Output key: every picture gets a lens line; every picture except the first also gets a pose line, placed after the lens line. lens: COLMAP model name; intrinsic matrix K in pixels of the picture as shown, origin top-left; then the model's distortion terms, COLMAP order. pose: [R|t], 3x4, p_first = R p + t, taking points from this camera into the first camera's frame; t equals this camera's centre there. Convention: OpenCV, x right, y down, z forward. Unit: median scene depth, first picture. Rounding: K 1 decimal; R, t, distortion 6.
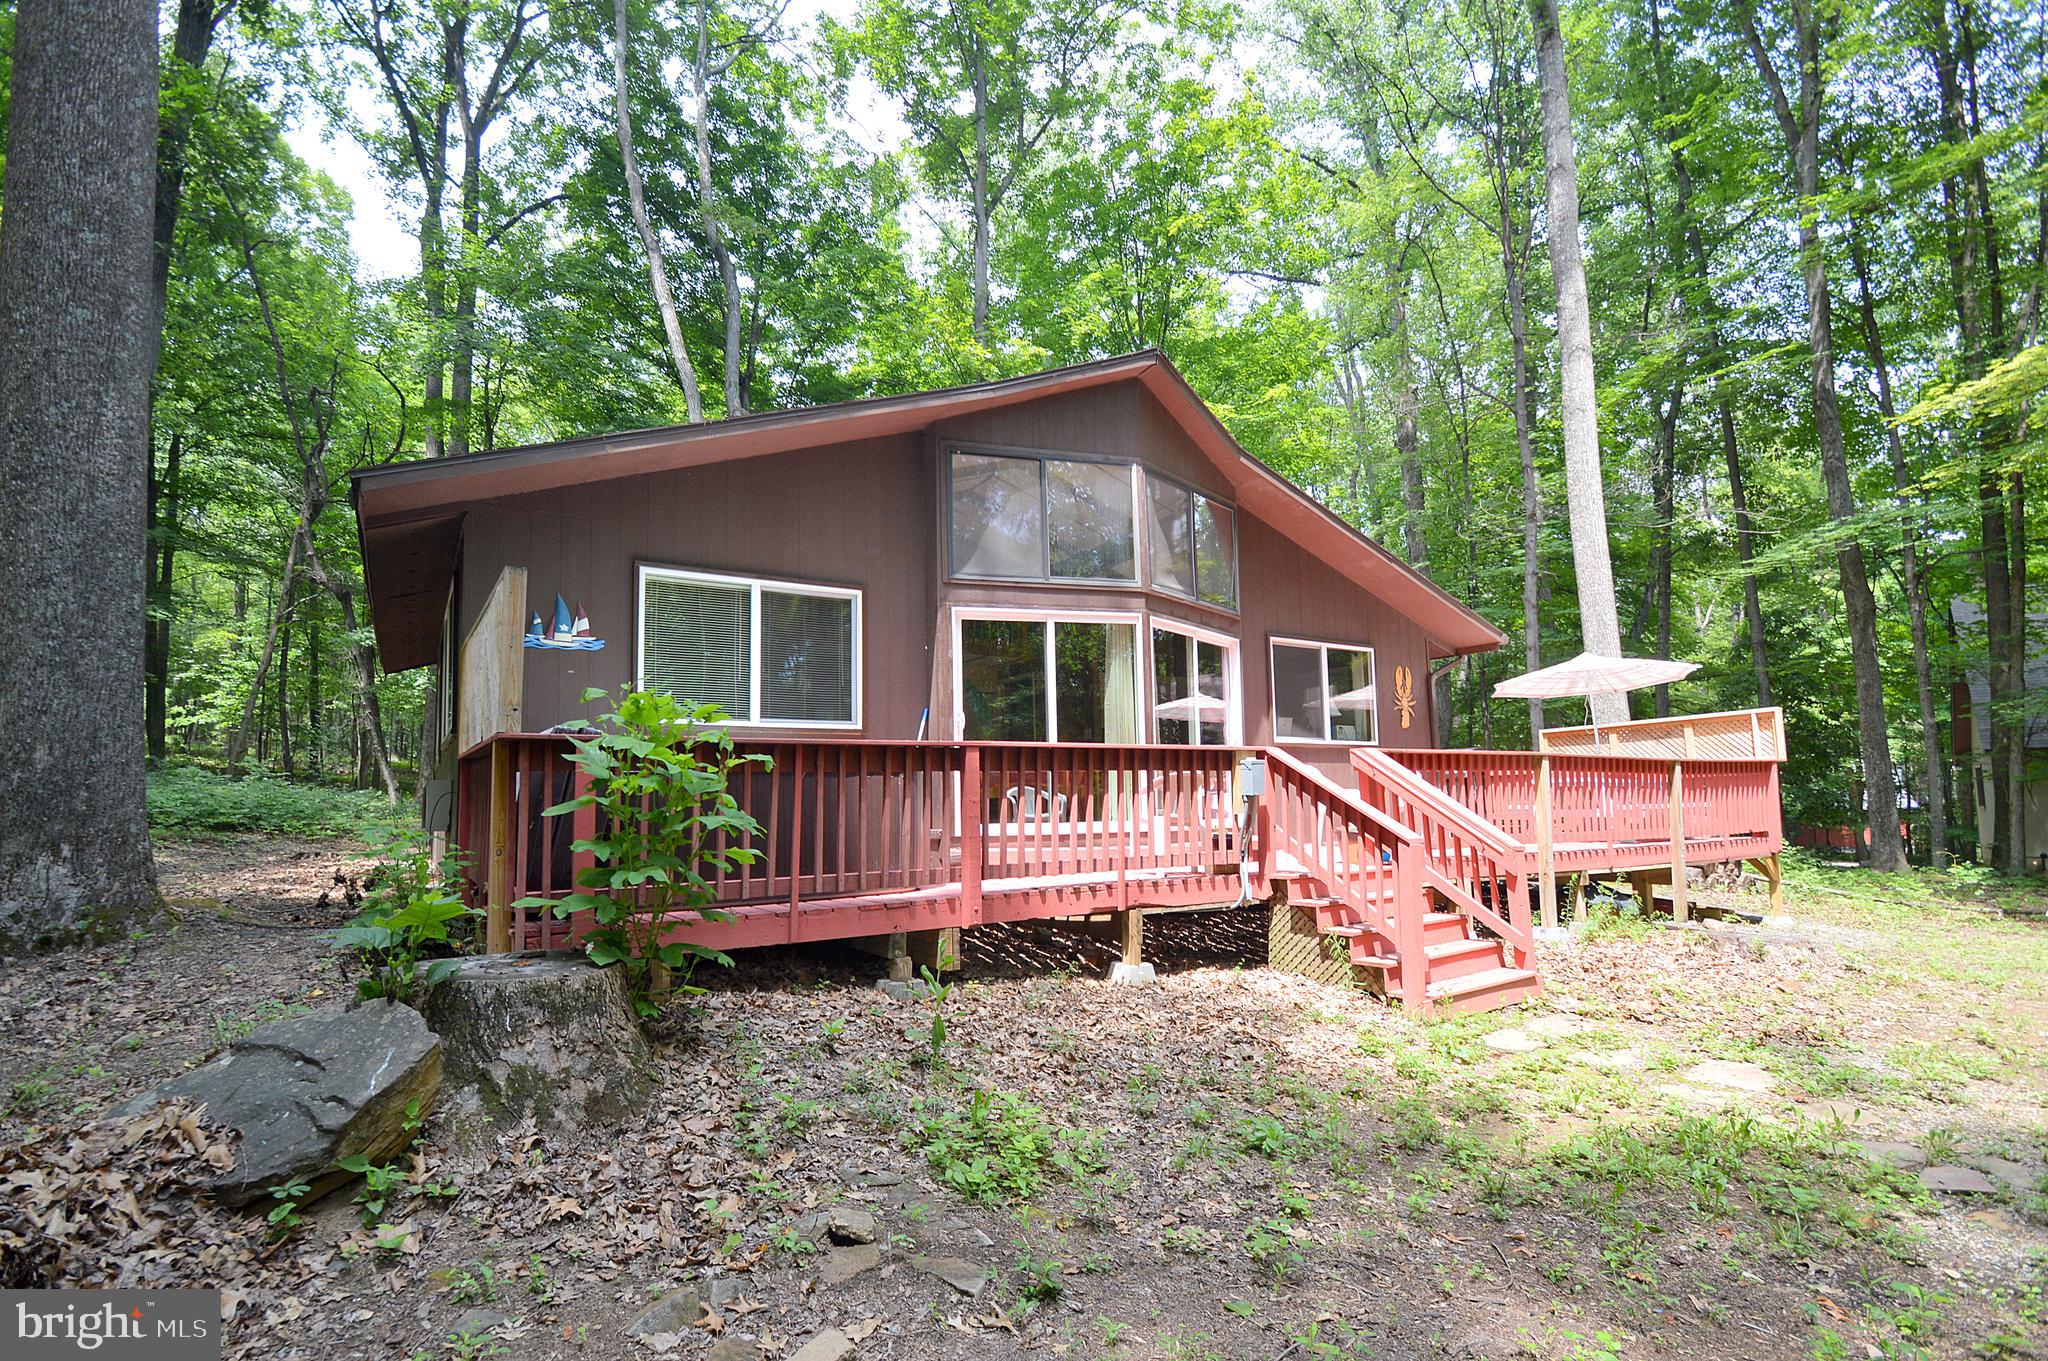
lens RADIAL K [[921.4, 0, 1017.8], [0, 921.4, 725.4], [0, 0, 1]] dist [-0.001378, -0.000482]
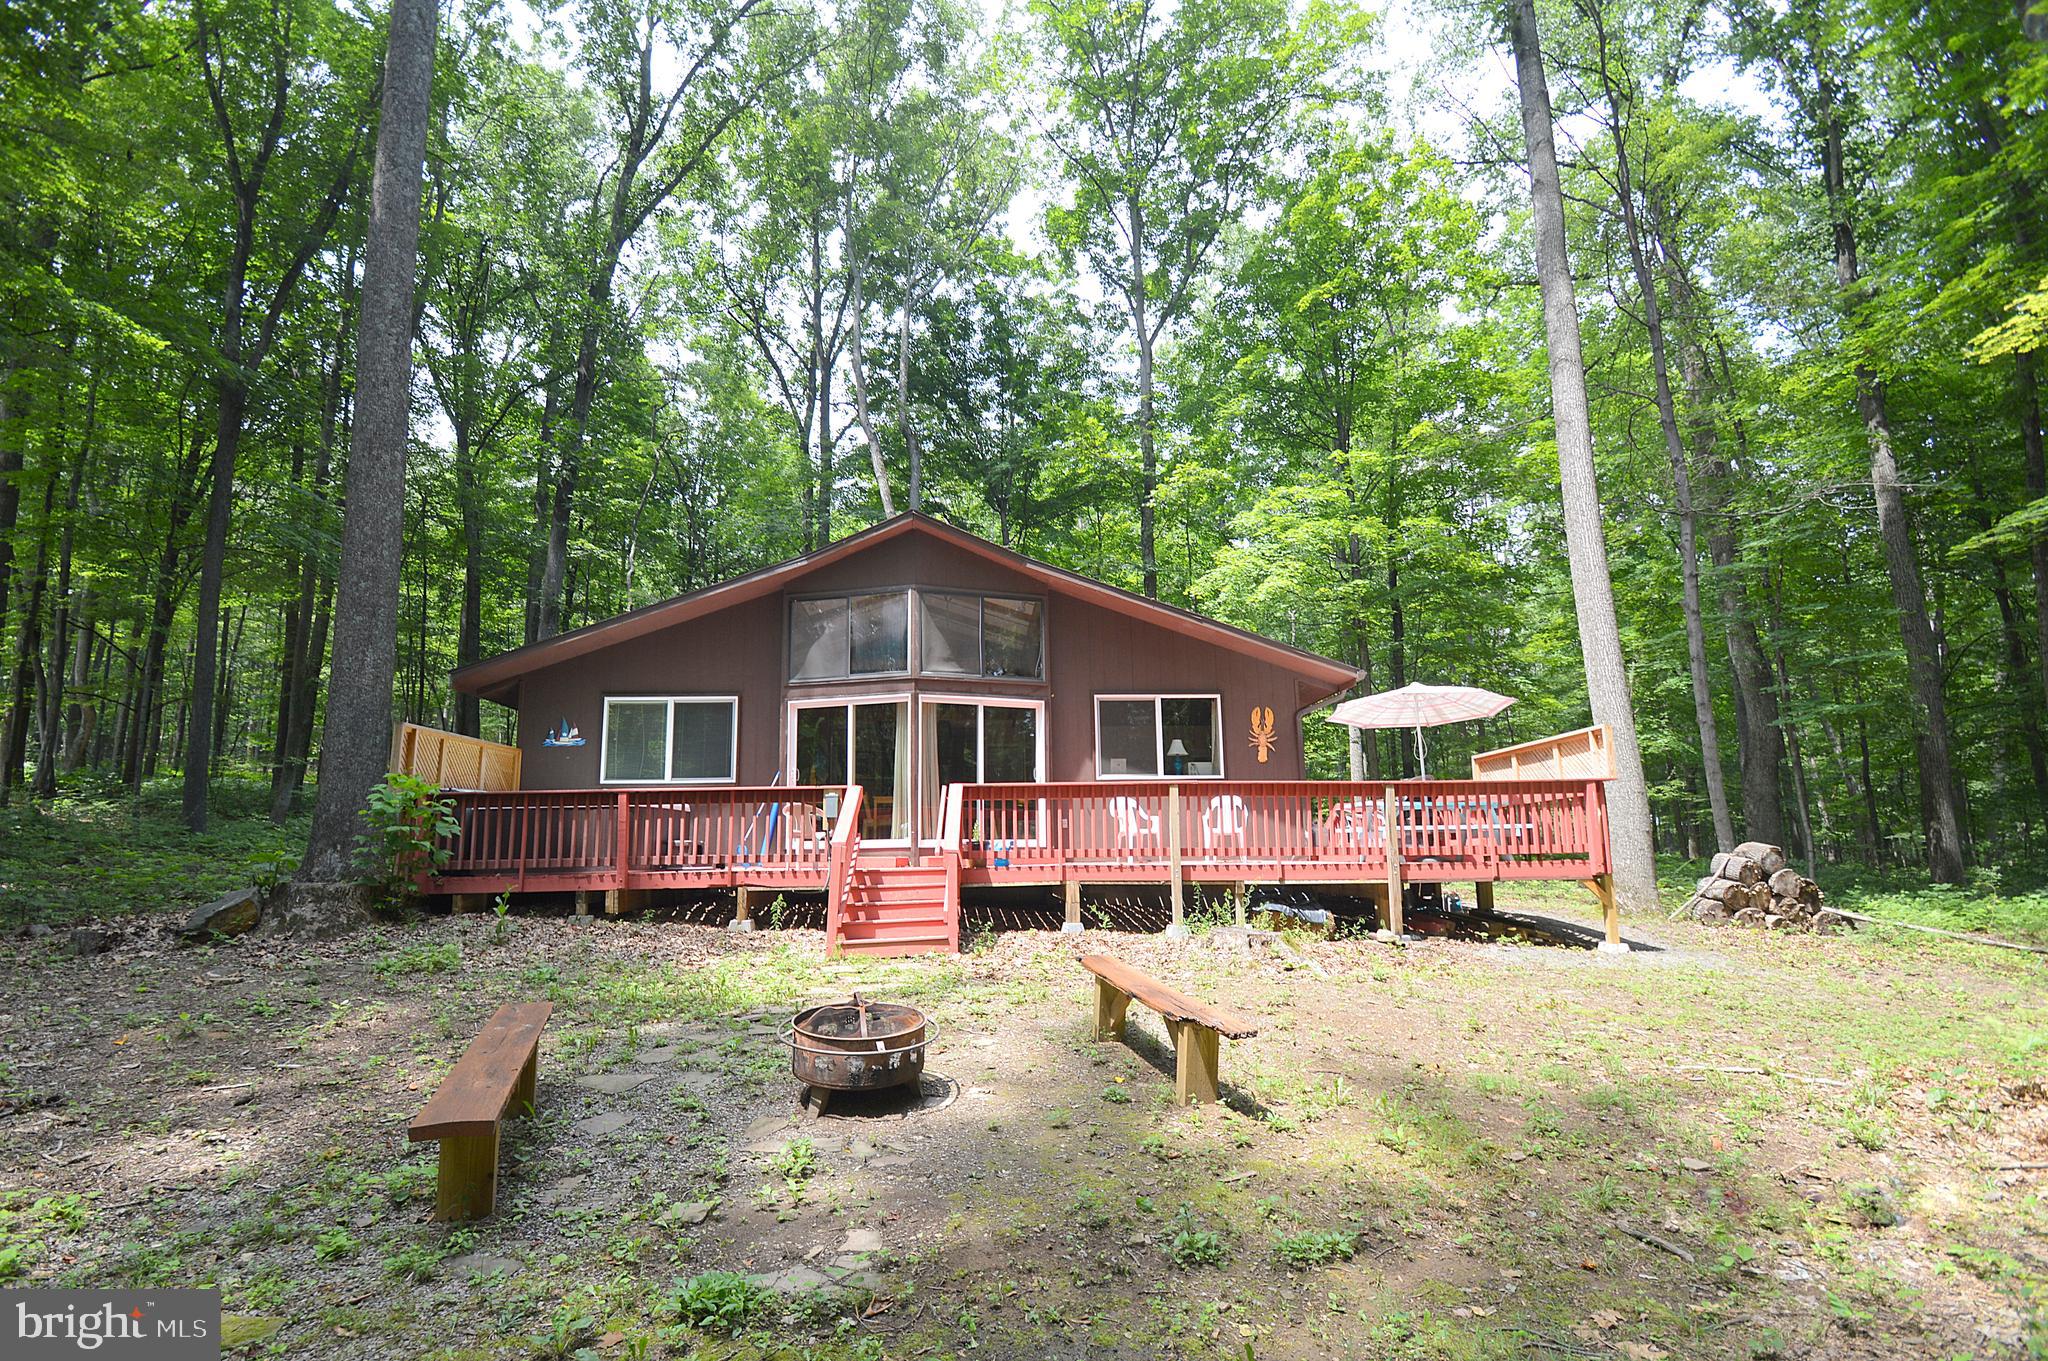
lens RADIAL K [[868.6, 0, 1015.5], [0, 868.6, 738.7], [0, 0, 1]] dist [-0.000170, -0.000089]
pose [[0.887930, -0.057455, -0.456376, 0.906707], [0.039983, 0.998054, -0.047858, 0.018850], [0.458237, 0.024247, 0.888499, -0.119226]]
